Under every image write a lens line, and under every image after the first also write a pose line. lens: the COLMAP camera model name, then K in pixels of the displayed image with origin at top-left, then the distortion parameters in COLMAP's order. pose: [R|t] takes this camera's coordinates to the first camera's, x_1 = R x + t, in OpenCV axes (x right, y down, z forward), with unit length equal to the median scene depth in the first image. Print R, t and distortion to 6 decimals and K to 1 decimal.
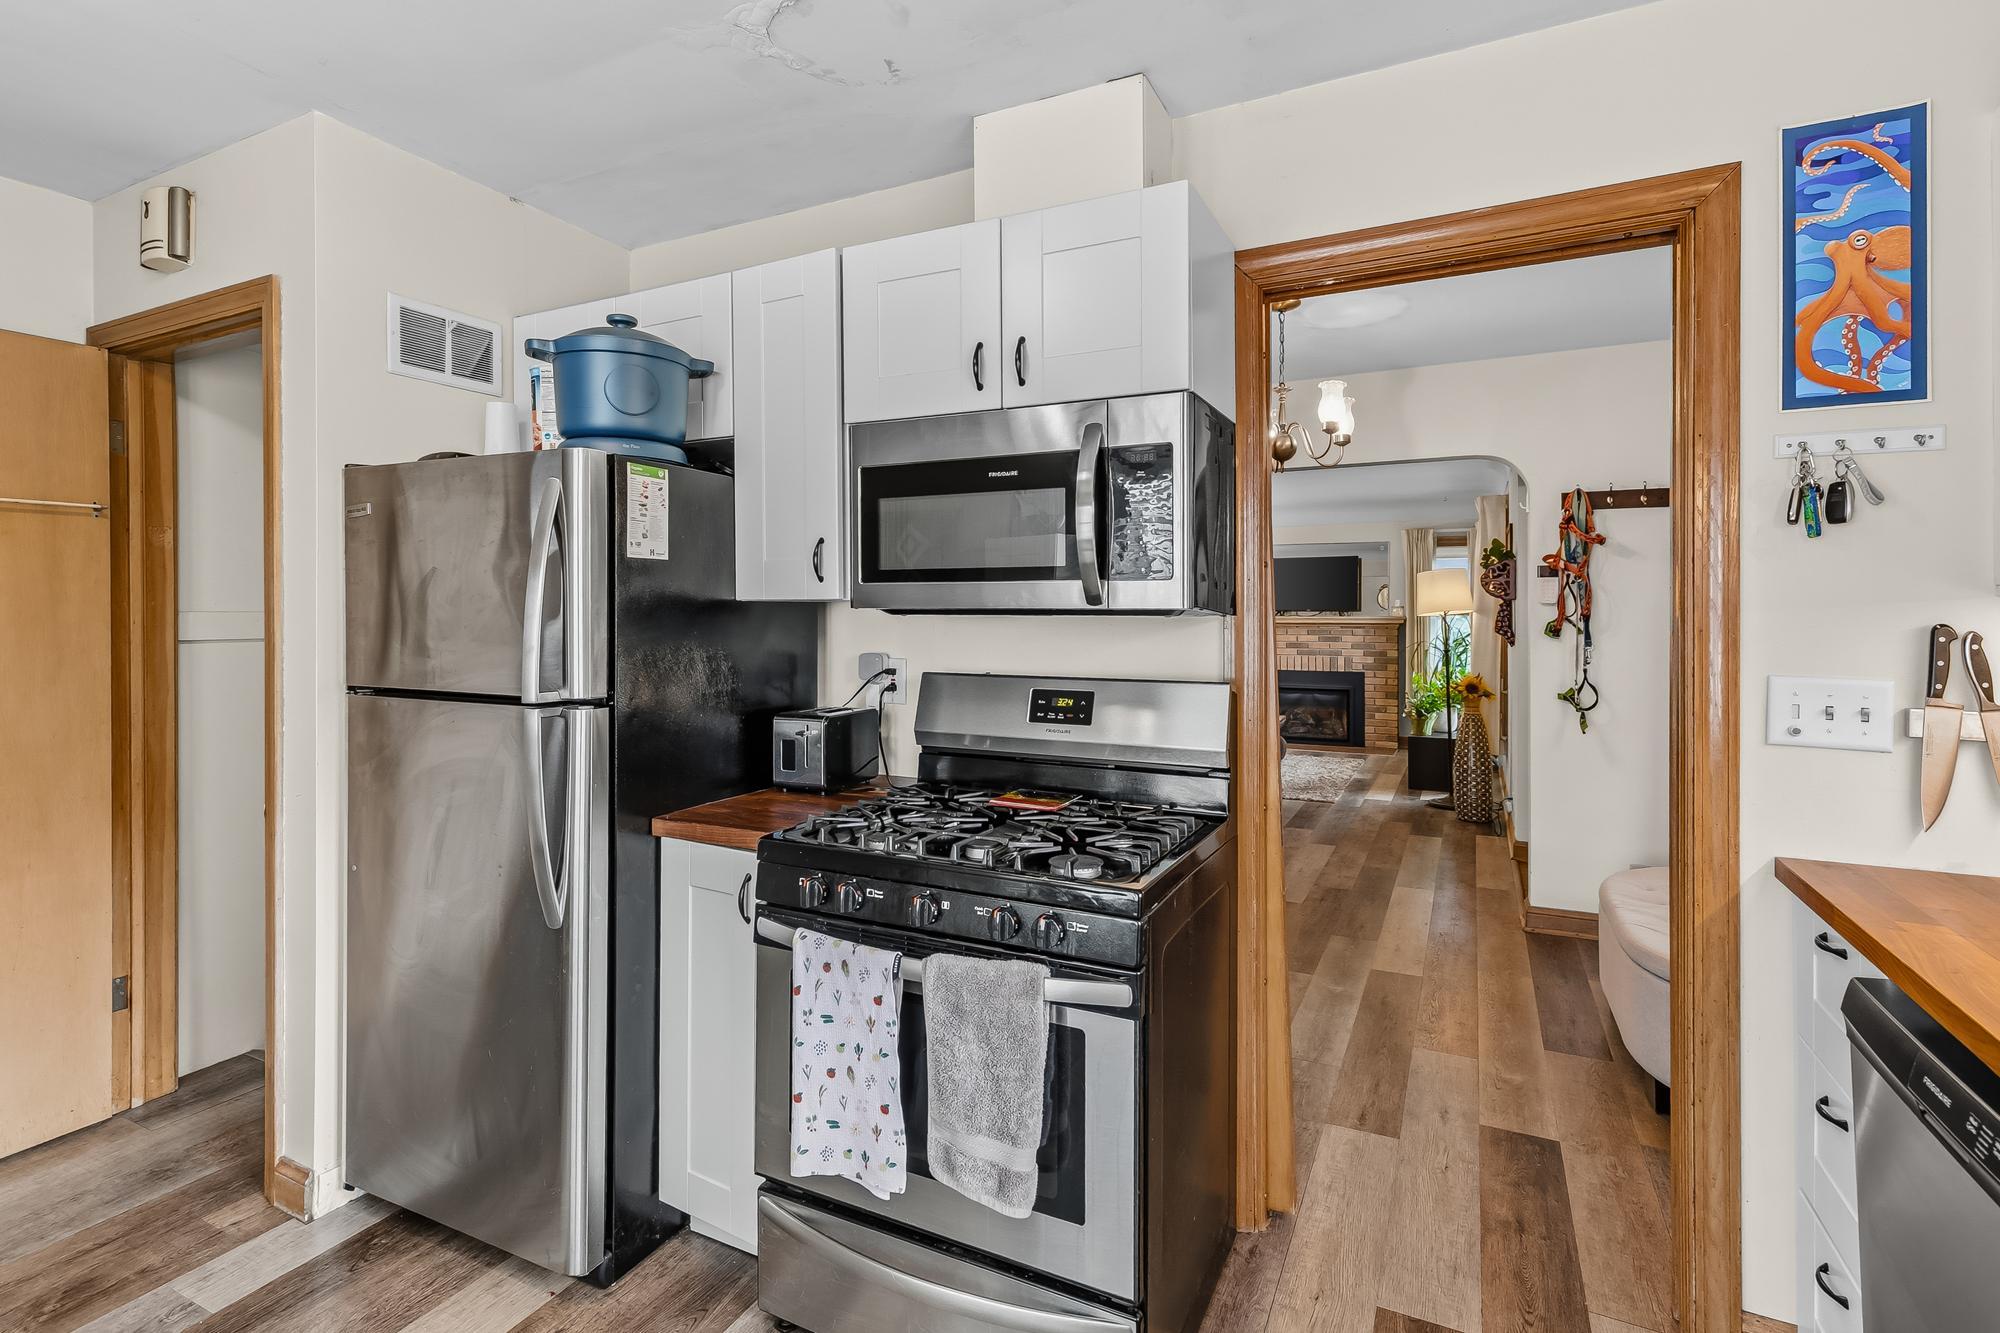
lens RADIAL K [[925.0, 0, 1005.3], [0, 925.0, 664.0], [0, 0, 1]] dist [0.005086, 0.000123]
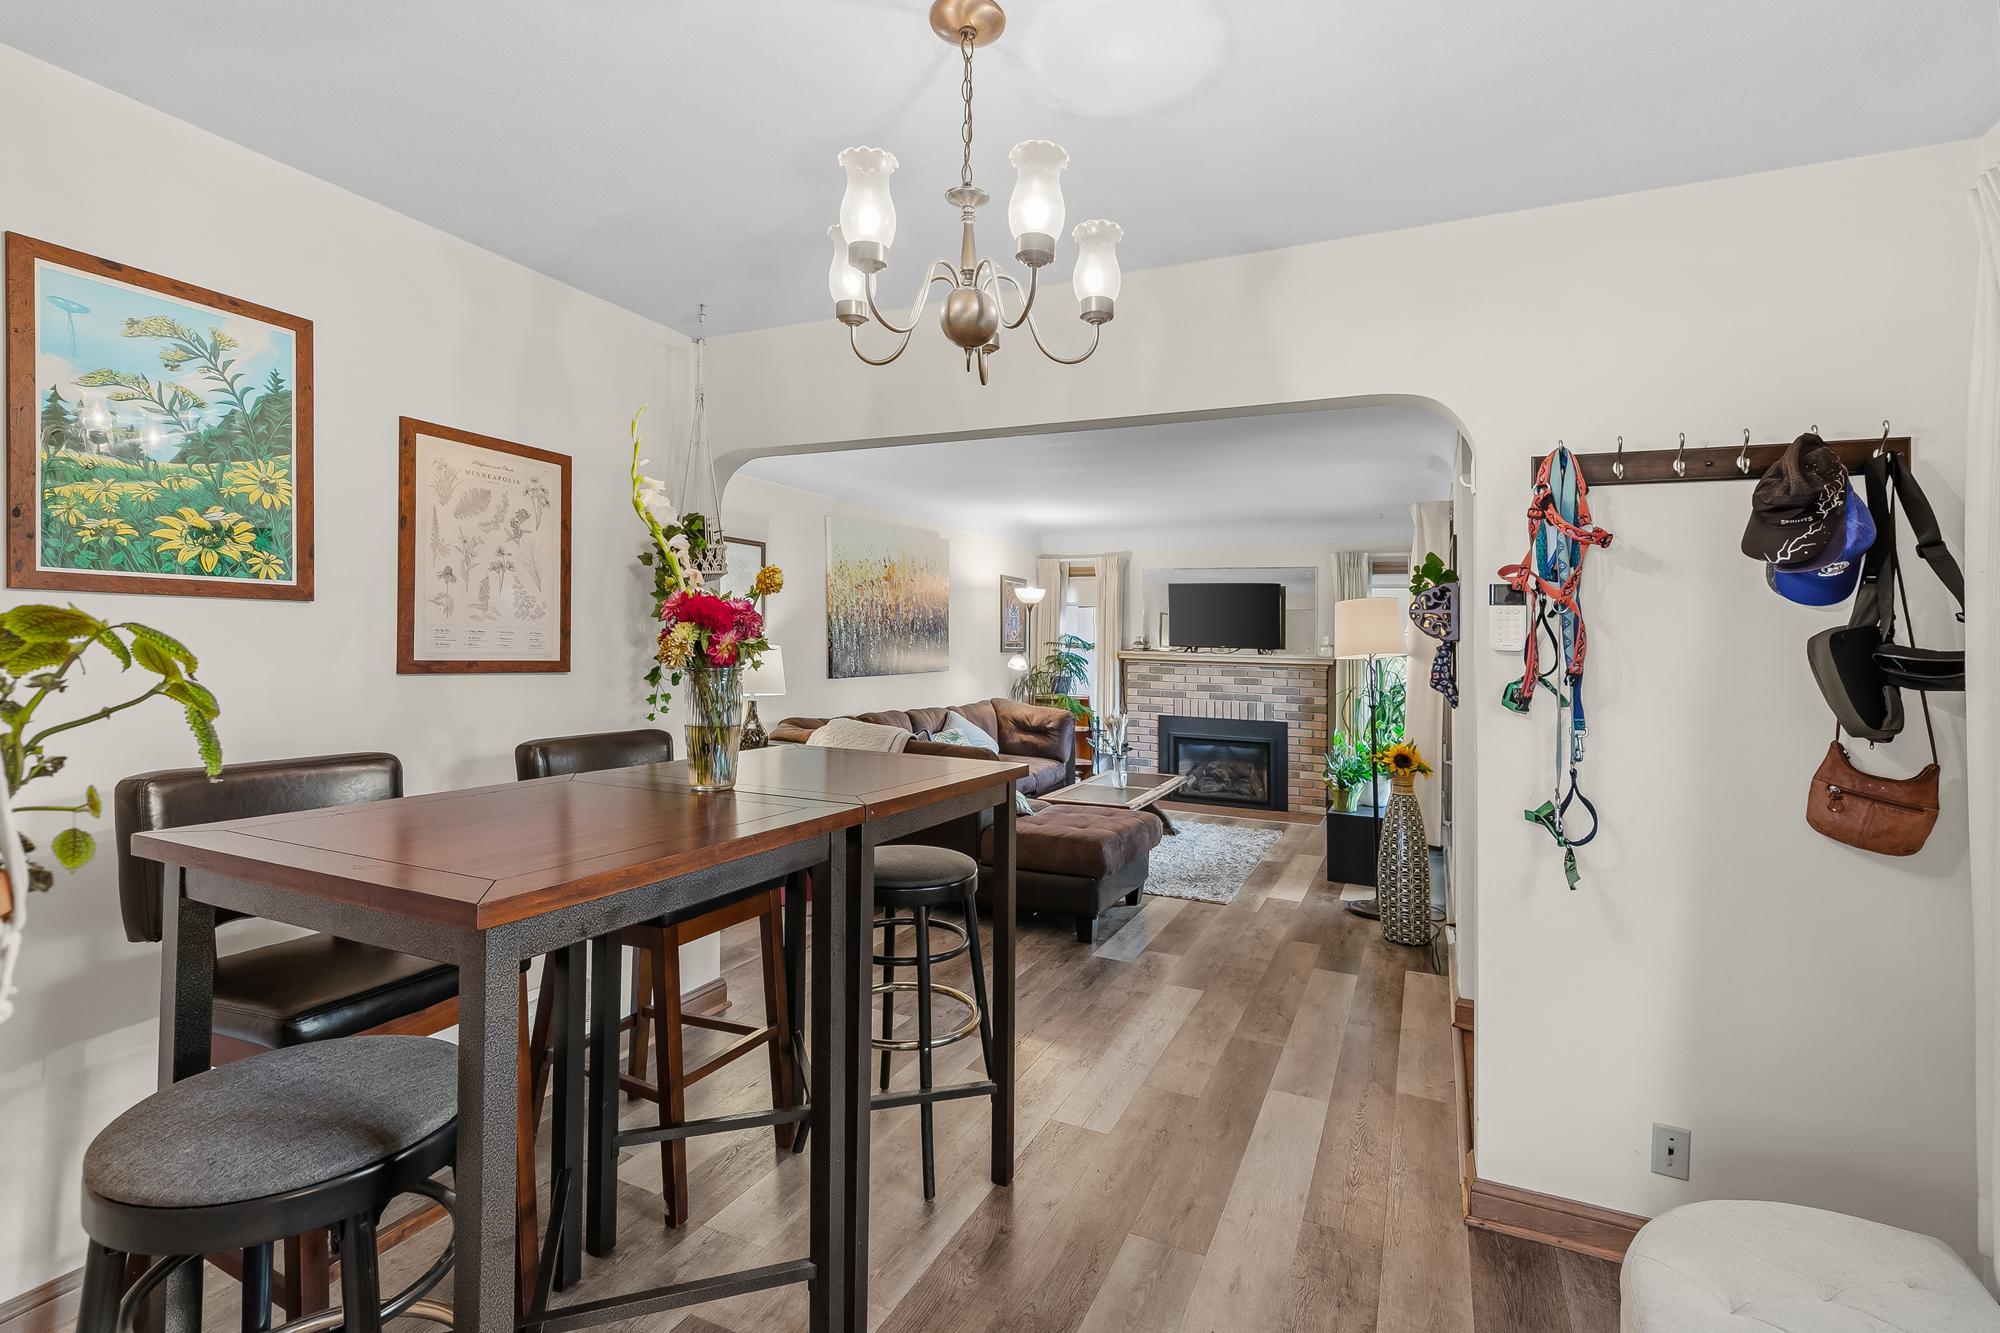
lens RADIAL K [[925.0, 0, 999.5], [0, 925.0, 653.3], [0, 0, 1]] dist [0.005086, 0.000123]
pose [[0.999160, 0.024769, 0.032658, 0.187488], [-0.023419, 0.998880, -0.041110, -0.024401], [-0.033640, 0.040311, 0.998621, 0.325224]]
